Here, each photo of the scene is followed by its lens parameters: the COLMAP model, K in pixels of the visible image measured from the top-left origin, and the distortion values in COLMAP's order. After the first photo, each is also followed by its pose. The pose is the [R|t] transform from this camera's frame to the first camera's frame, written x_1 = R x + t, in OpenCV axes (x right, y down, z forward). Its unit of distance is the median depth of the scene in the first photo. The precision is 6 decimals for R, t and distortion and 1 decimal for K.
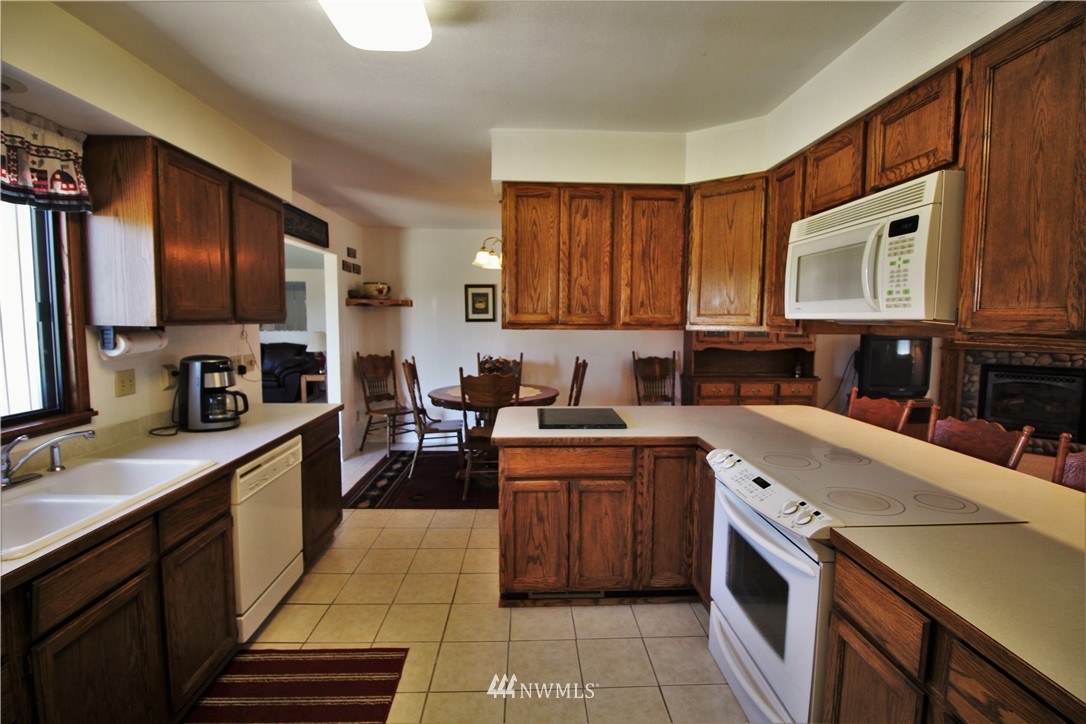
lens RADIAL K [[505.0, 0, 548.3], [0, 505.0, 359.4], [0, 0, 1]] dist [-0.010935, -0.004901]
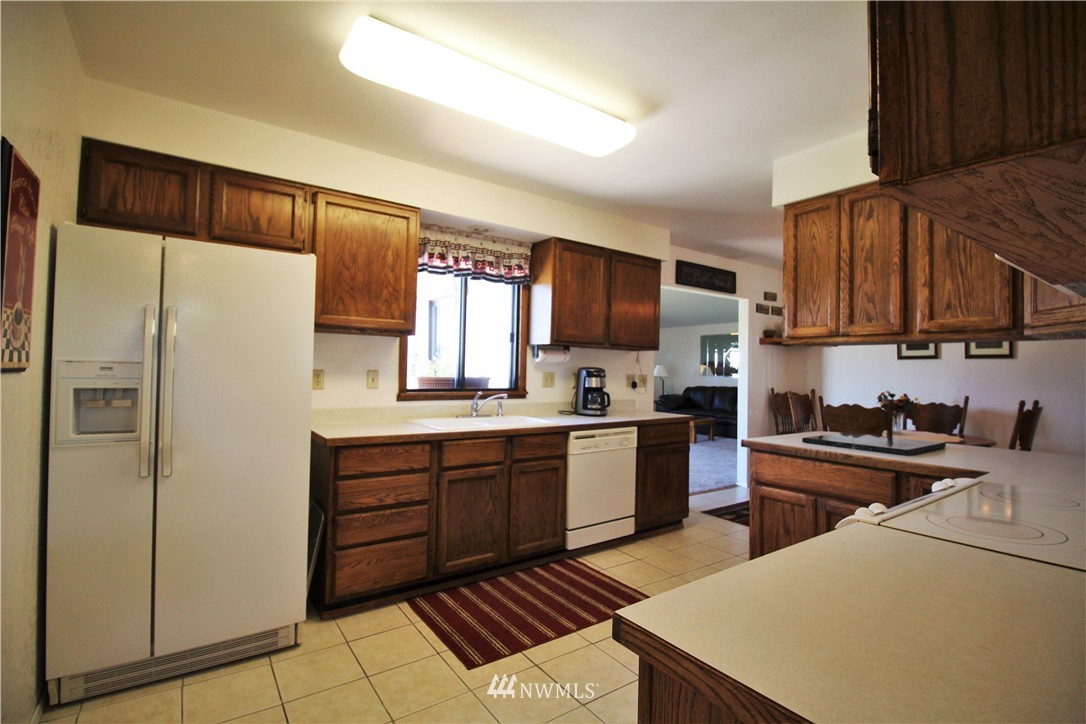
lens RADIAL K [[505.0, 0, 544.8], [0, 505.0, 357.7], [0, 0, 1]] dist [-0.010935, -0.004901]
pose [[0.539724, -0.018633, -0.841636, 0.518043], [-0.086045, 0.993298, -0.077169, 0.090915], [0.837433, 0.114068, 0.534504, 0.045974]]
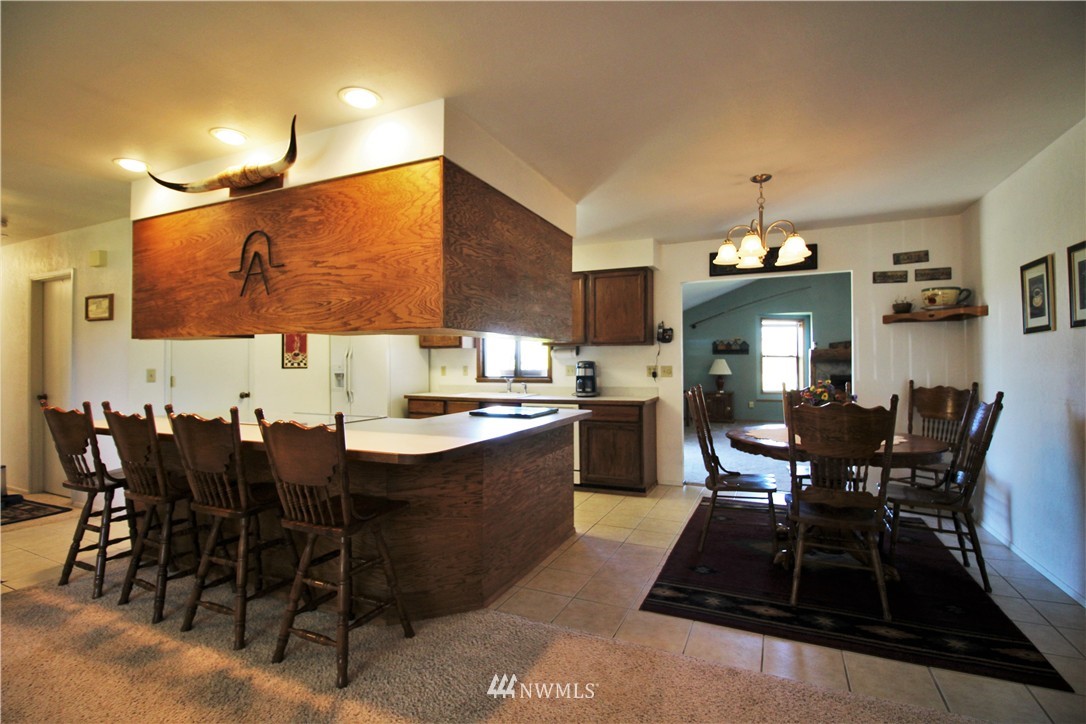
lens RADIAL K [[505.0, 0, 539.8], [0, 505.0, 362.3], [0, 0, 1]] dist [-0.010935, -0.004901]
pose [[-0.467249, -0.007793, -0.884092, 1.183880], [-0.073594, 0.996834, 0.030108, -0.048044], [0.881058, 0.079132, -0.466343, 1.709832]]
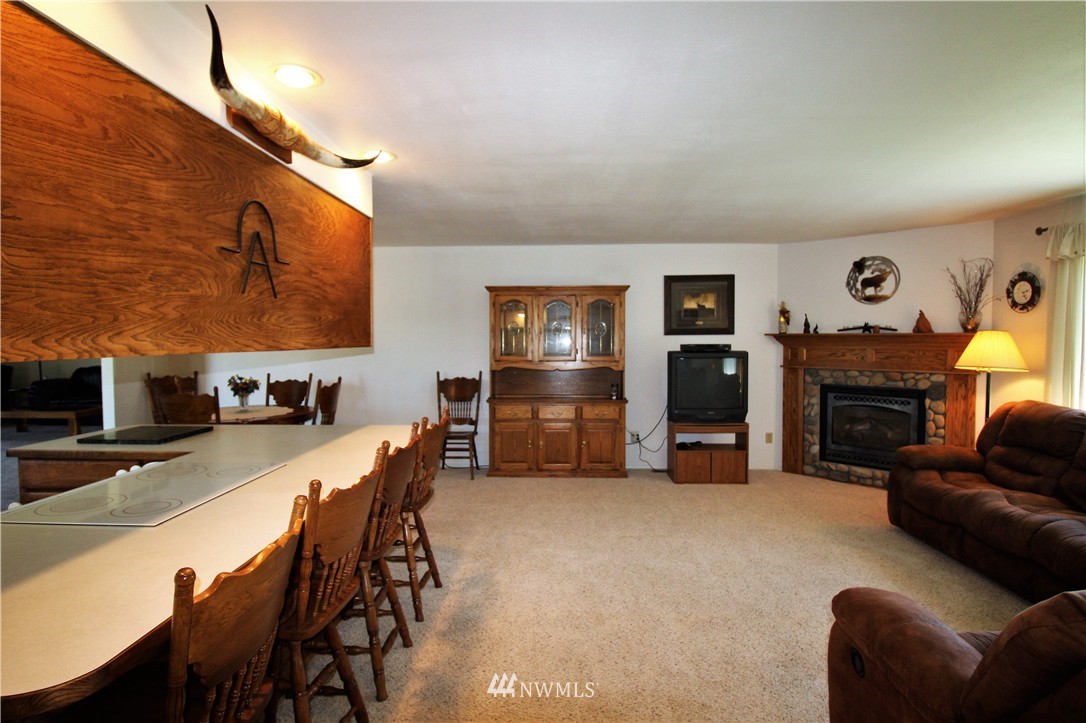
lens RADIAL K [[558.9, 0, 550.0], [0, 558.9, 360.9], [0, 0, 1]] dist [-0.018919, -0.000002]
pose [[0.996438, -0.004947, -0.084188, 1.022427], [0.001546, 0.999182, -0.040418, 0.014946], [0.084319, 0.040144, 0.995630, -0.055236]]
